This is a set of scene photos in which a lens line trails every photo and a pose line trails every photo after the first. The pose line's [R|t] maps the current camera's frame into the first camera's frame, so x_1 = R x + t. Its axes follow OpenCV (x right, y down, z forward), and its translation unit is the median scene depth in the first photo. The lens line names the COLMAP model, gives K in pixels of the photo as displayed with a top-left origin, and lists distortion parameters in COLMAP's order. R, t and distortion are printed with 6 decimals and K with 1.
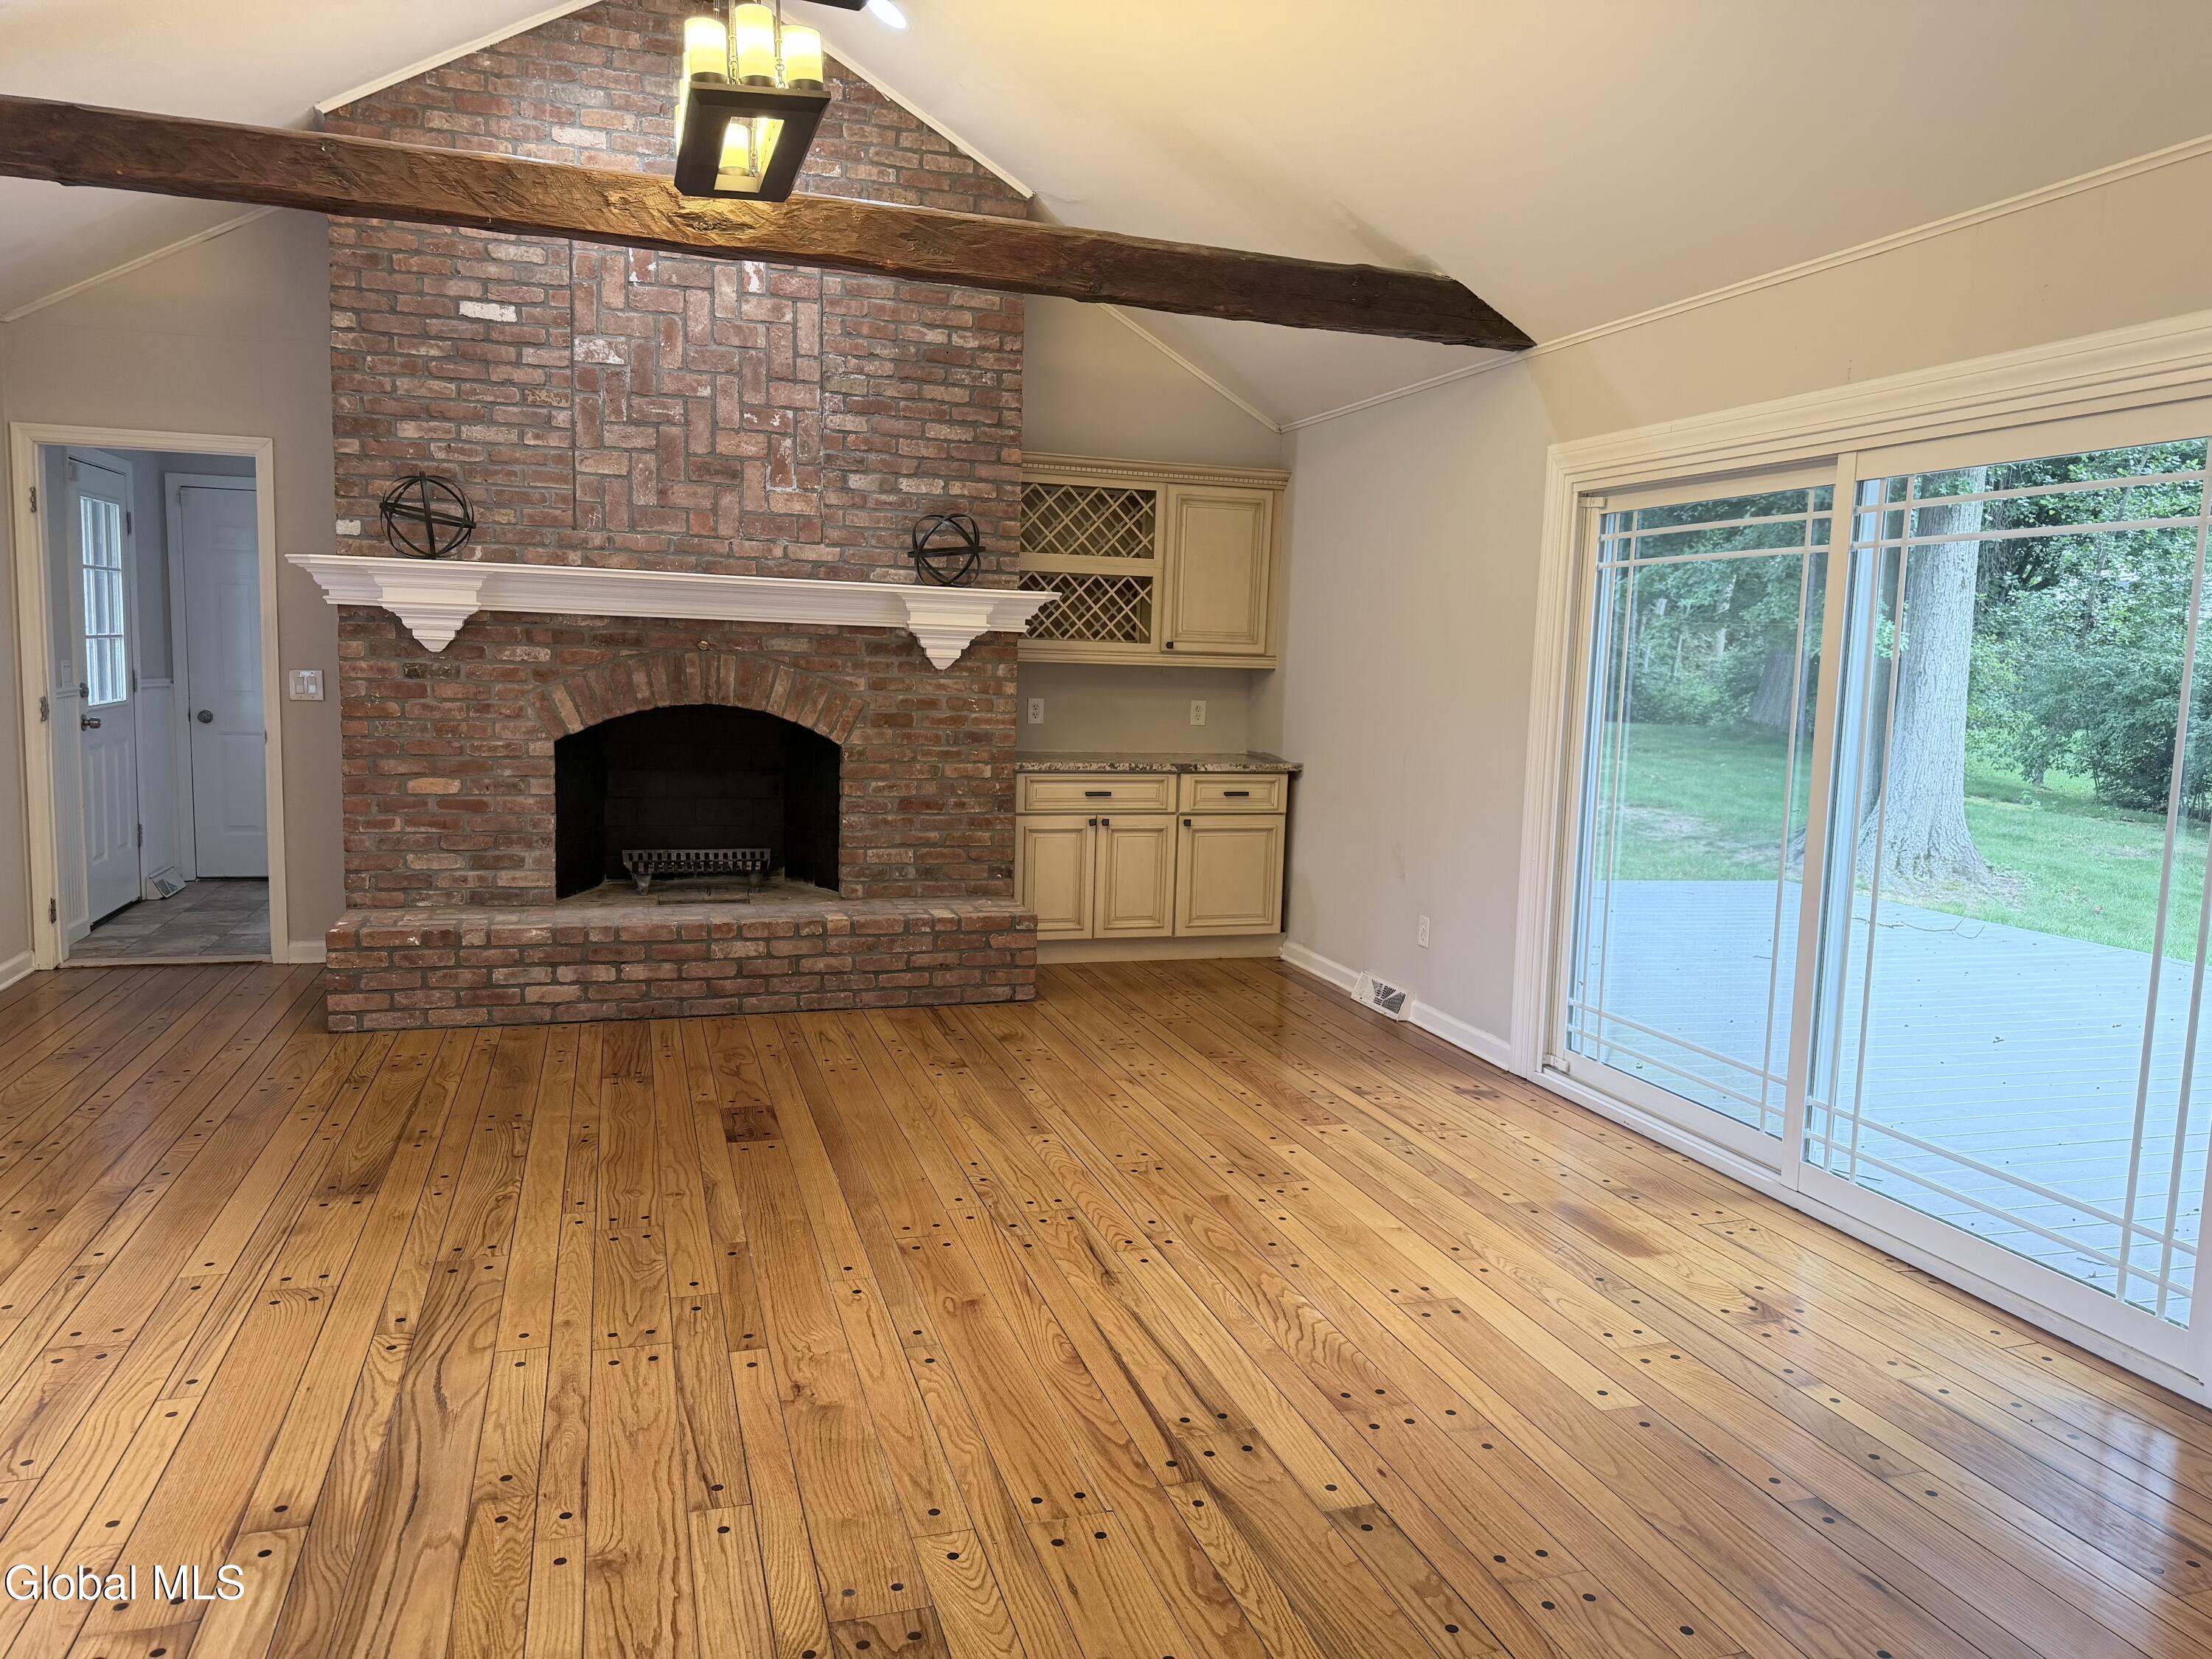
lens RADIAL K [[1568.1, 0, 1105.8], [0, 1568.1, 857.2], [0, 0, 1]] dist [0.105321, -0.169780]
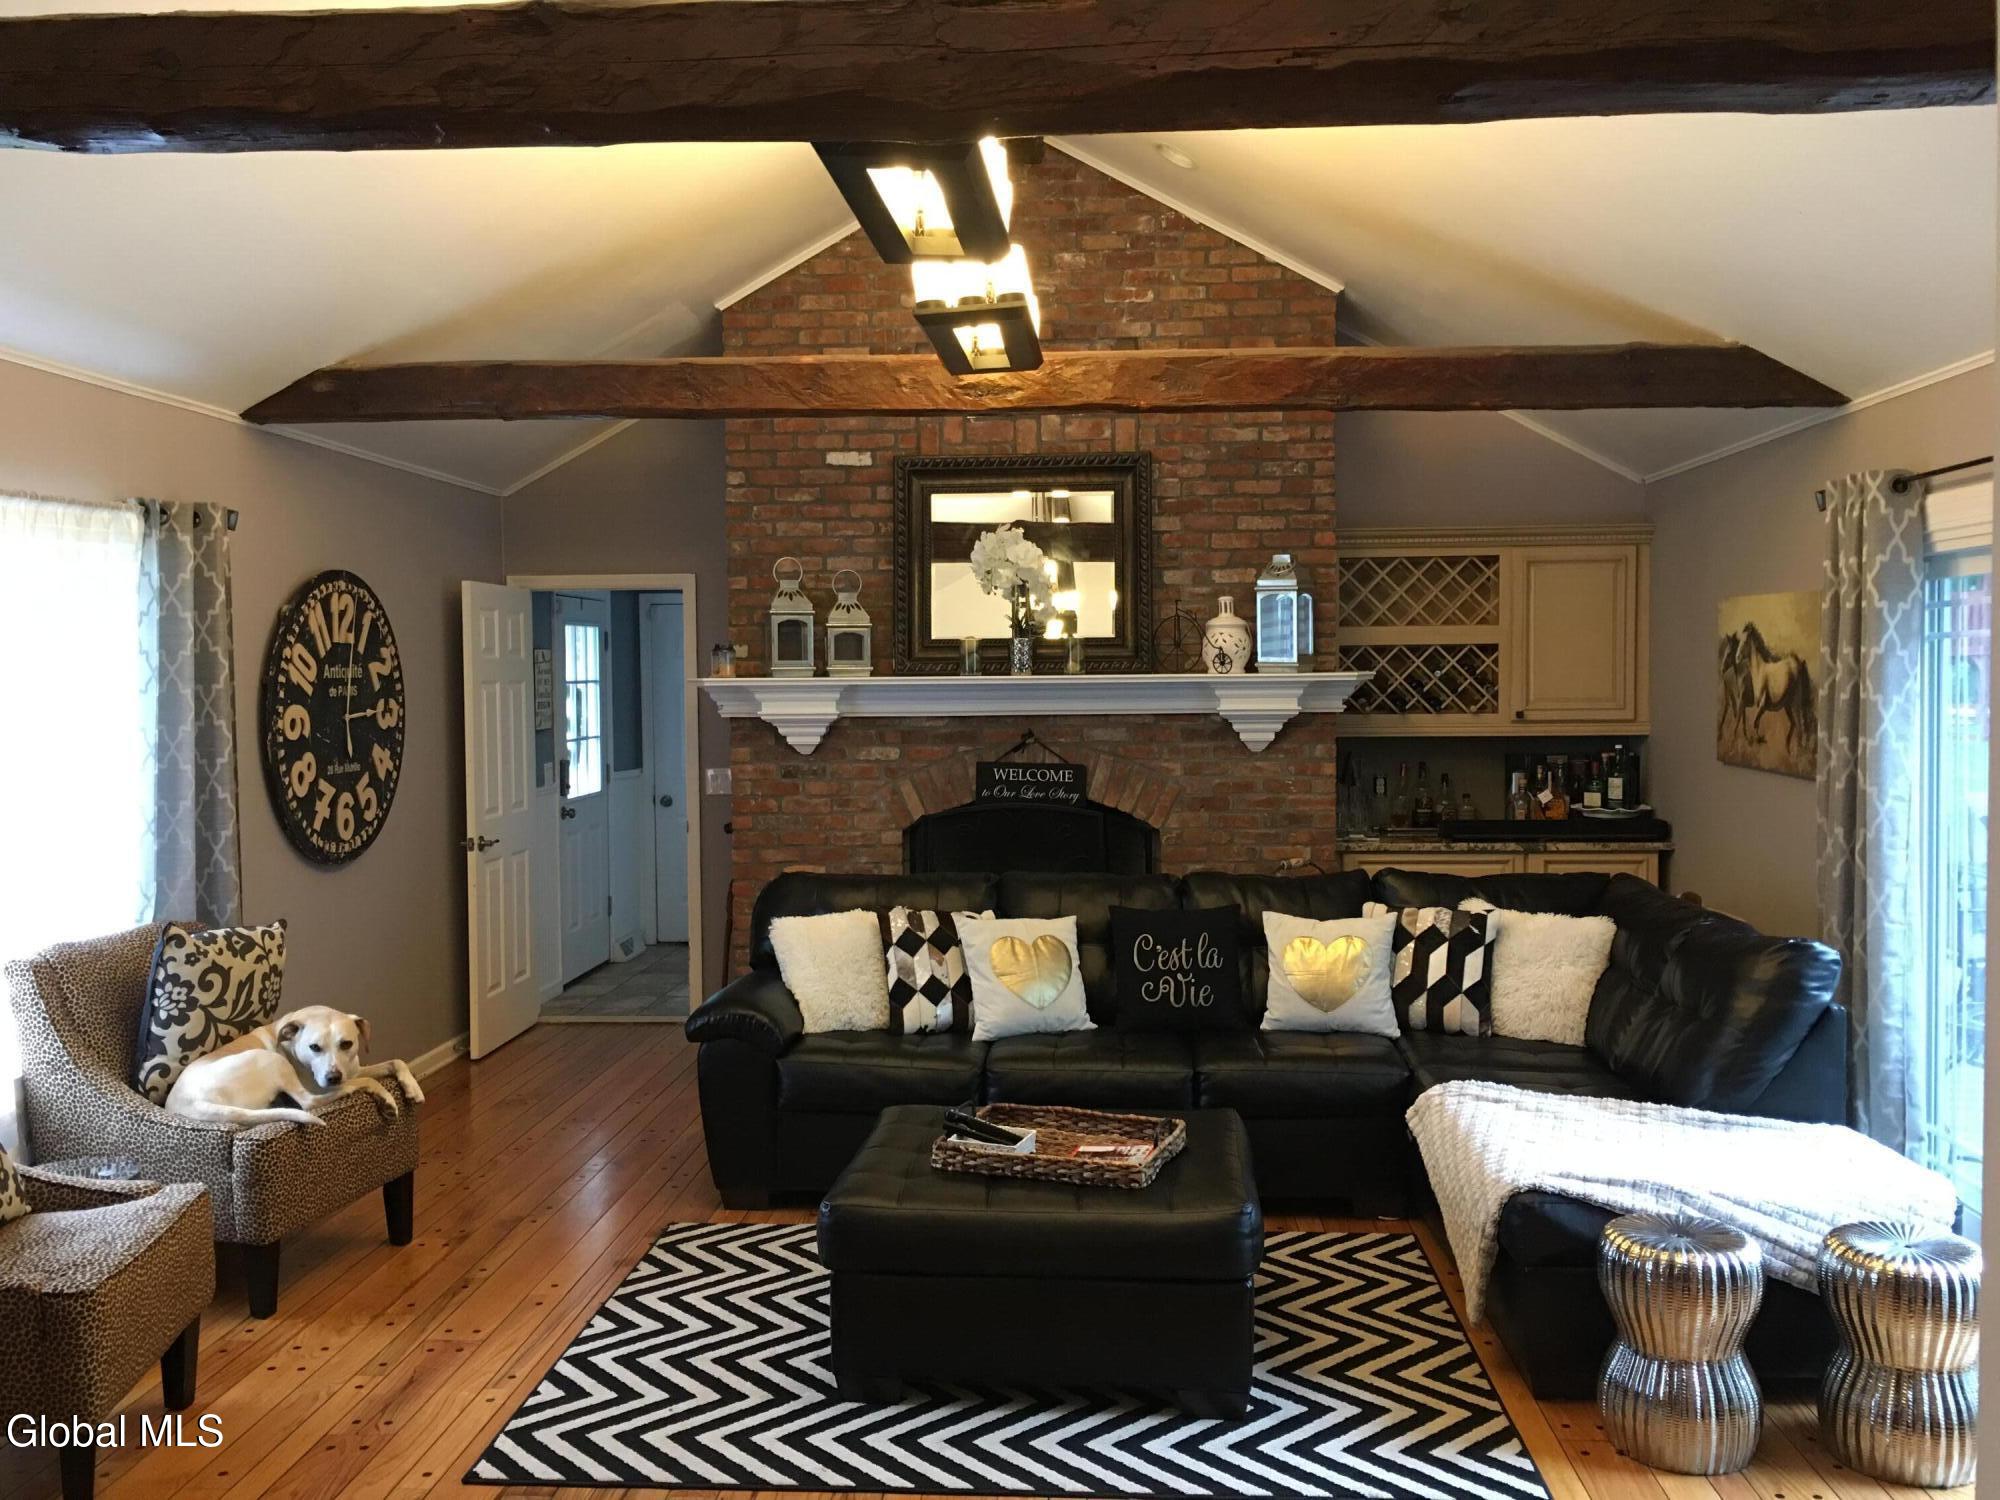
lens RADIAL K [[1725.8, 0, 1000.0], [0, 1725.8, 750.0], [0, 0, 1]] dist [0.085330, -0.365056]
pose [[0.930617, -0.026206, -0.365055, 0.153427], [-0.005613, 0.996294, -0.085831, -0.026207], [0.365952, 0.081925, 0.927021, -0.091380]]
